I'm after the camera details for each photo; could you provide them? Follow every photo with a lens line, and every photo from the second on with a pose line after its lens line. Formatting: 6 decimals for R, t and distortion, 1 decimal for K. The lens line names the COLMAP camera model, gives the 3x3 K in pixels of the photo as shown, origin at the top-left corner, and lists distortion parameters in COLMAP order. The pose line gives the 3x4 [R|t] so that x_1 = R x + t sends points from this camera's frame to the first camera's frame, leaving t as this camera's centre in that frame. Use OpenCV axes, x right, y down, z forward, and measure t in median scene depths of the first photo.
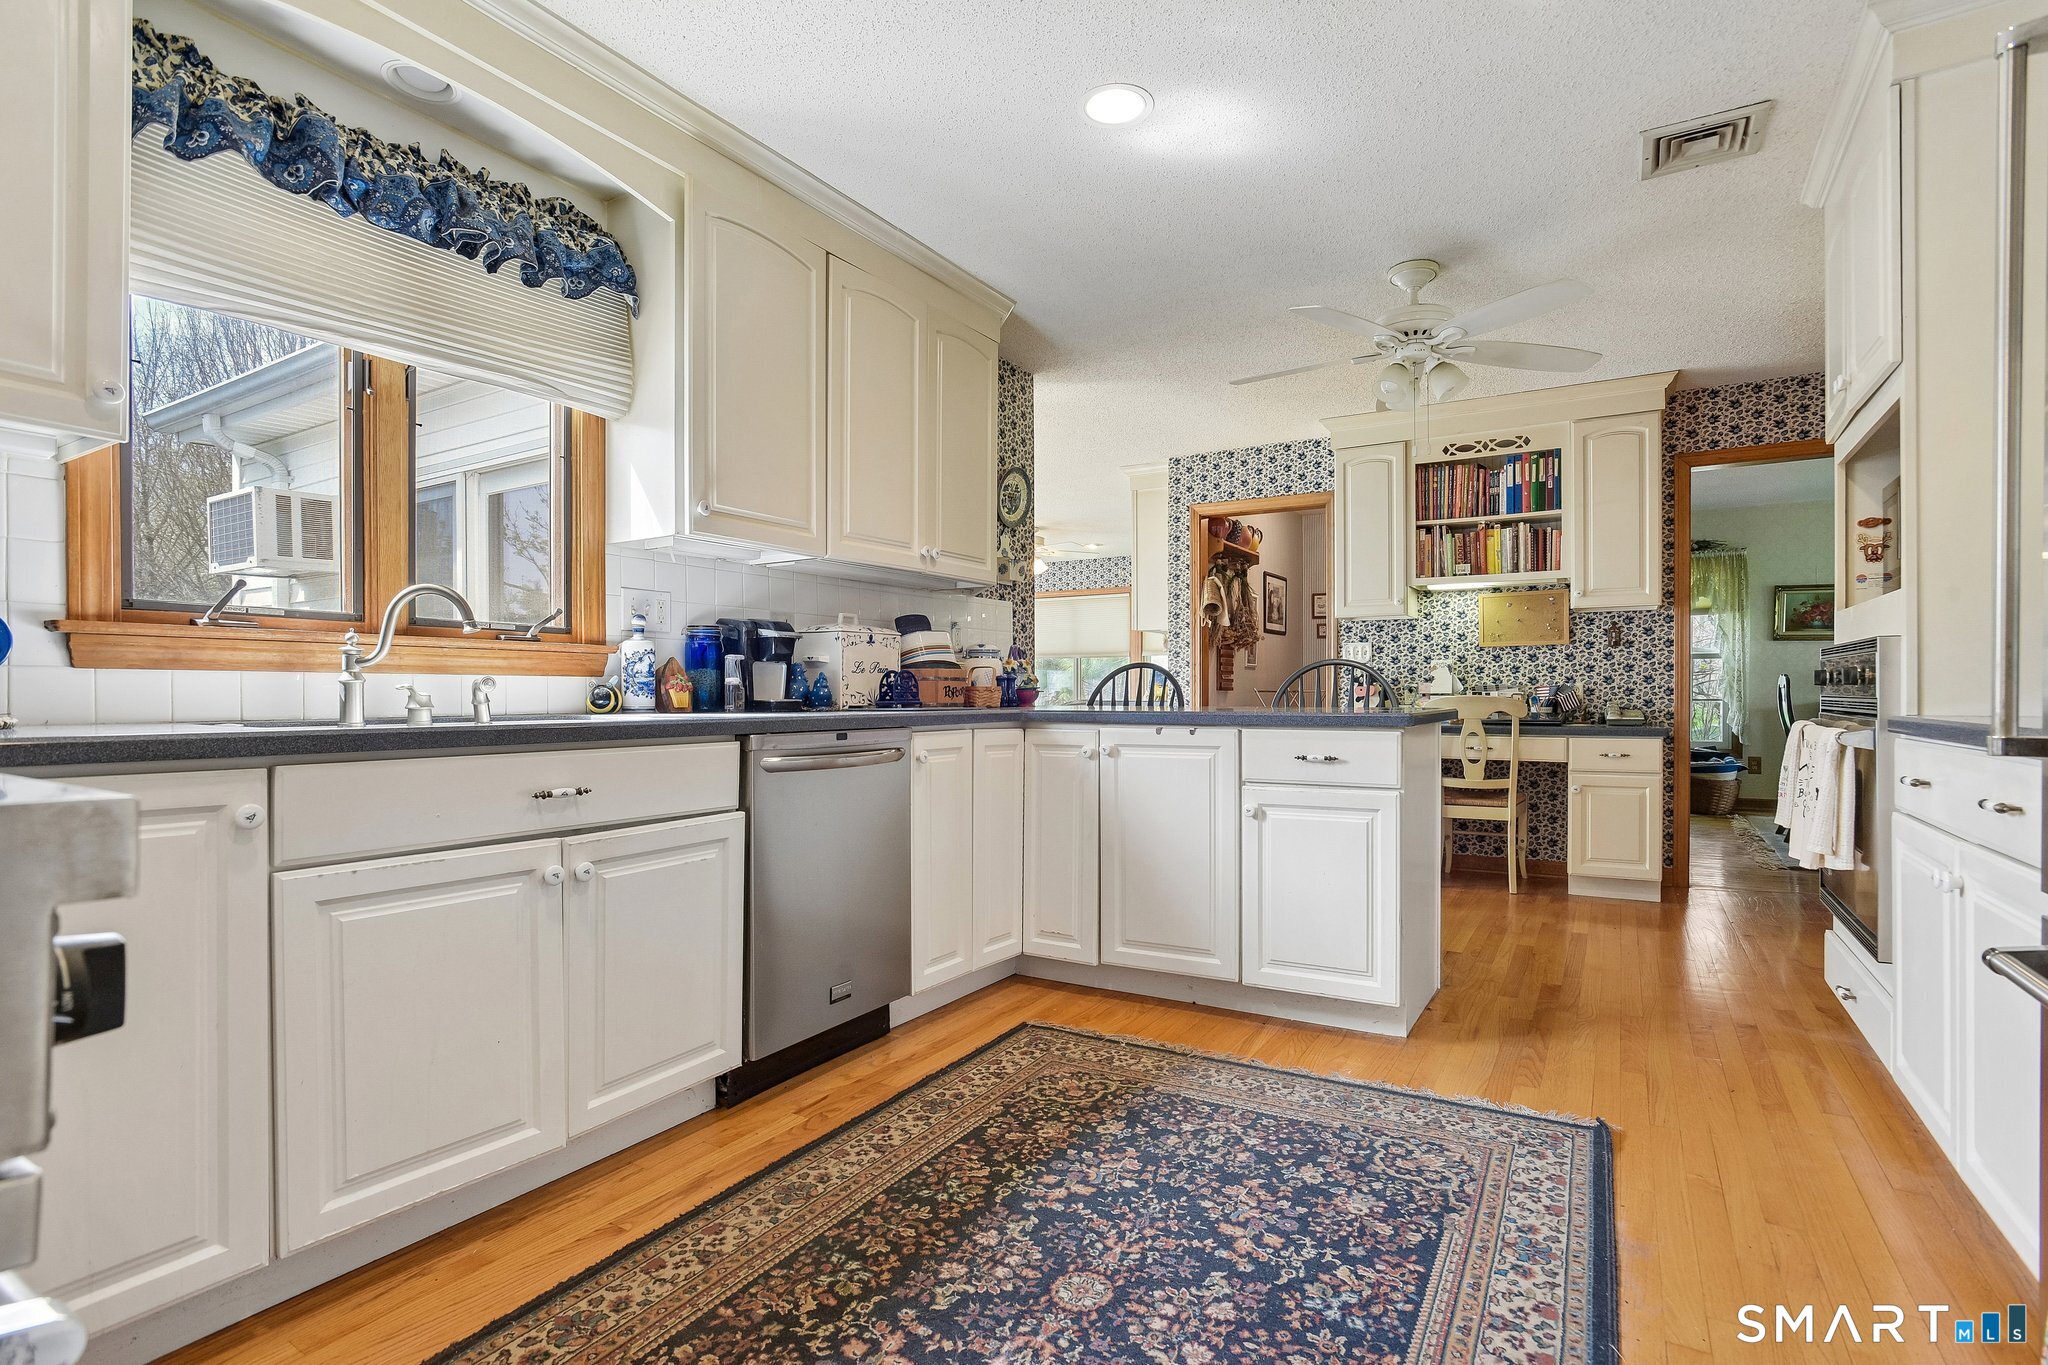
lens RADIAL K [[985.6, 0, 1037.8], [0, 985.6, 690.2], [0, 0, 1]] dist [-0.043253, 0.016662]
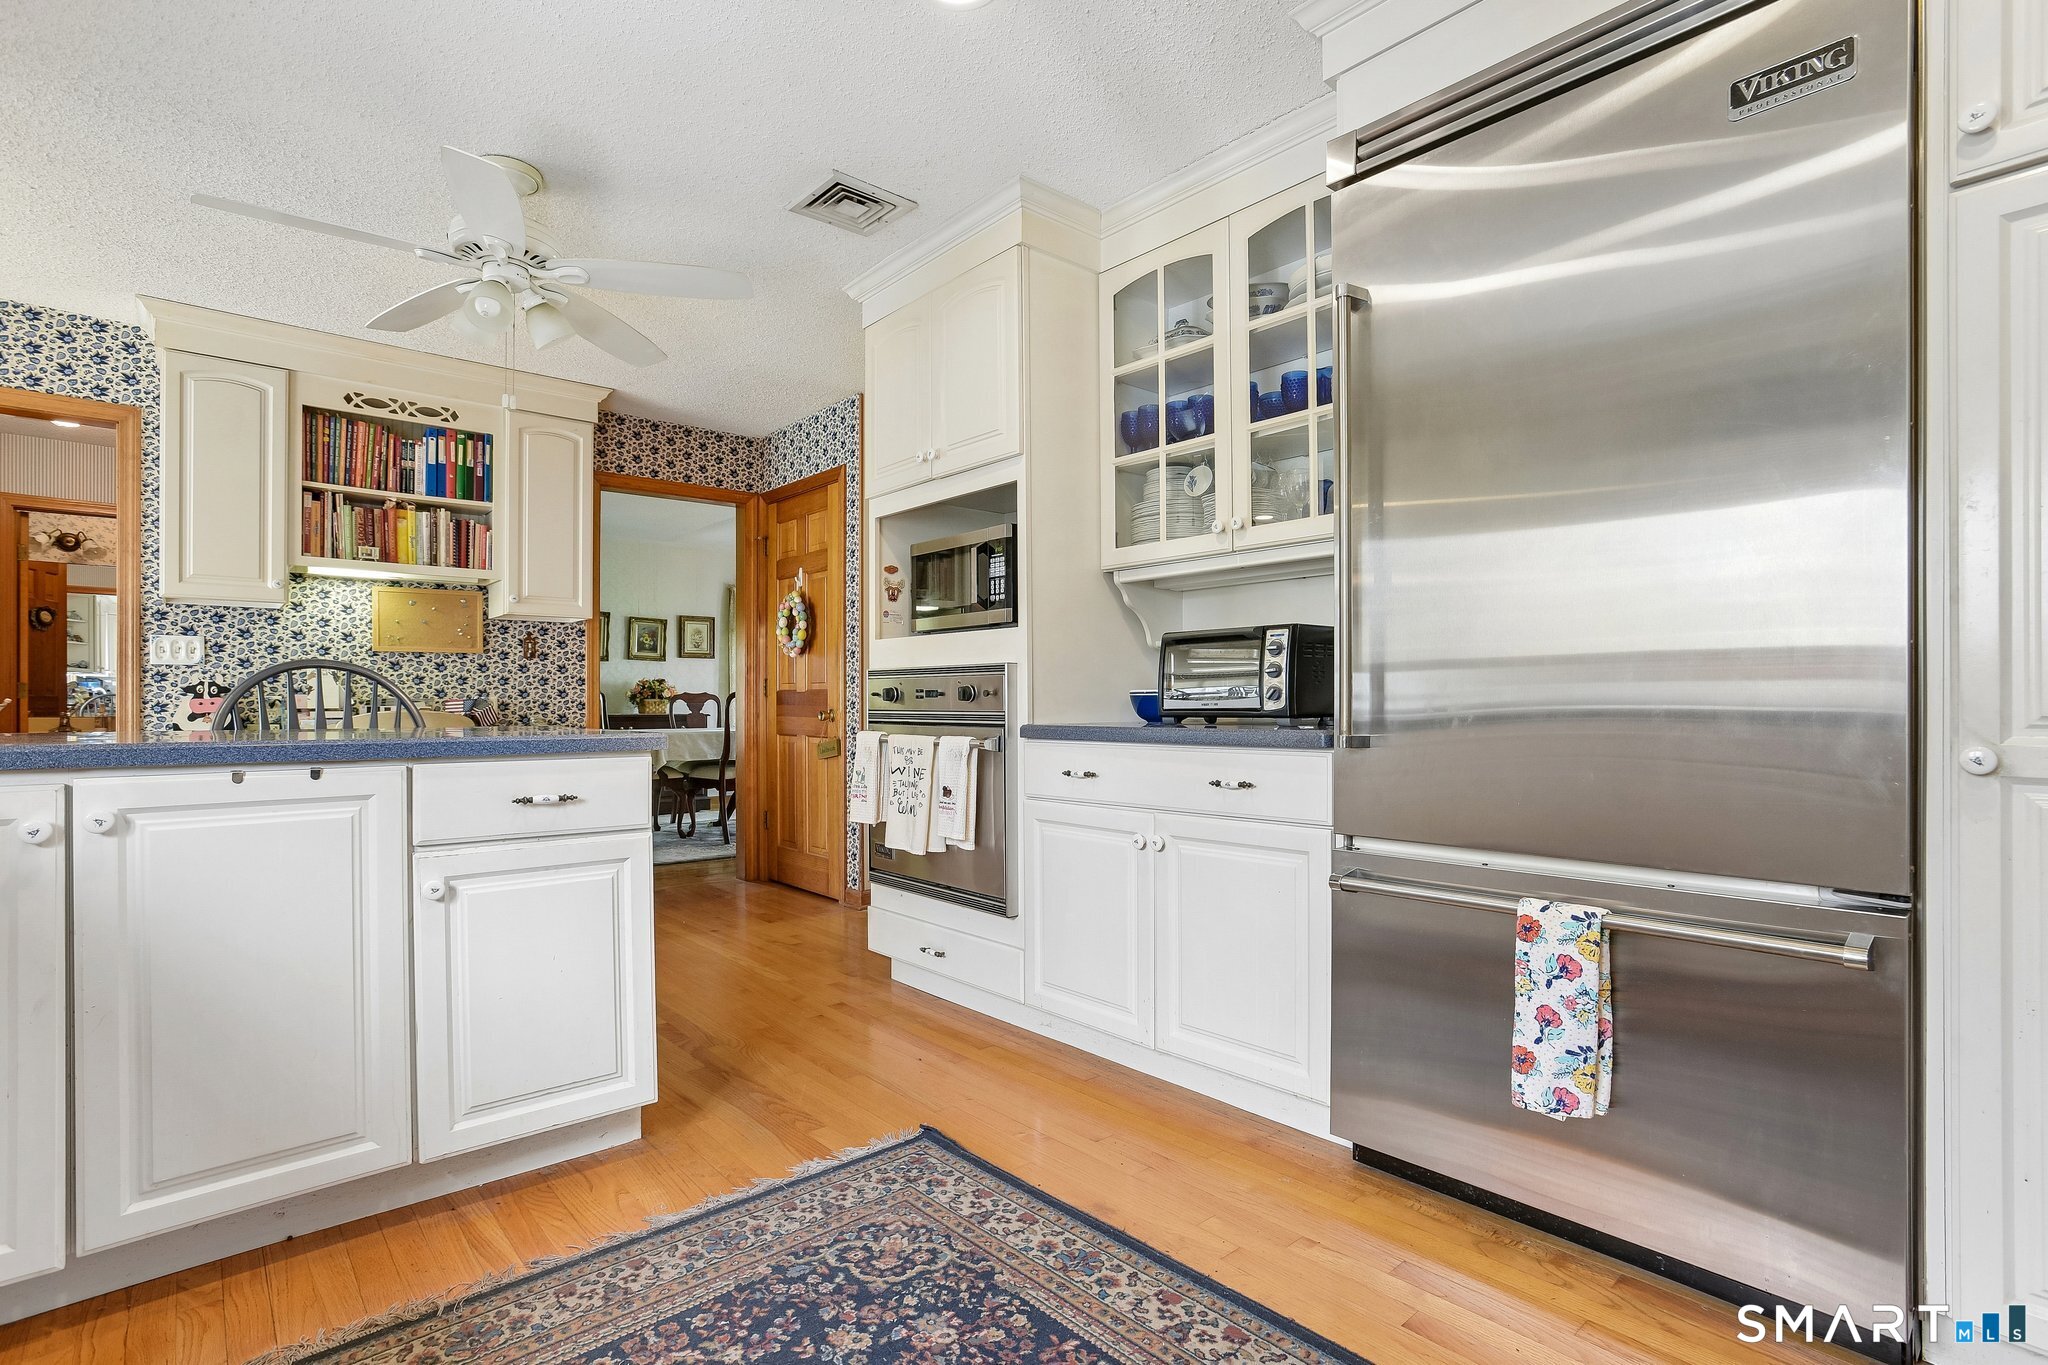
lens RADIAL K [[985.6, 0, 1037.8], [0, 985.6, 690.2], [0, 0, 1]] dist [-0.043253, 0.016662]
pose [[0.297587, 0.014446, 0.954586, -0.181664], [0.000300, 0.999884, -0.015225, 0.000680], [-0.954695, 0.004818, 0.297548, 0.282109]]
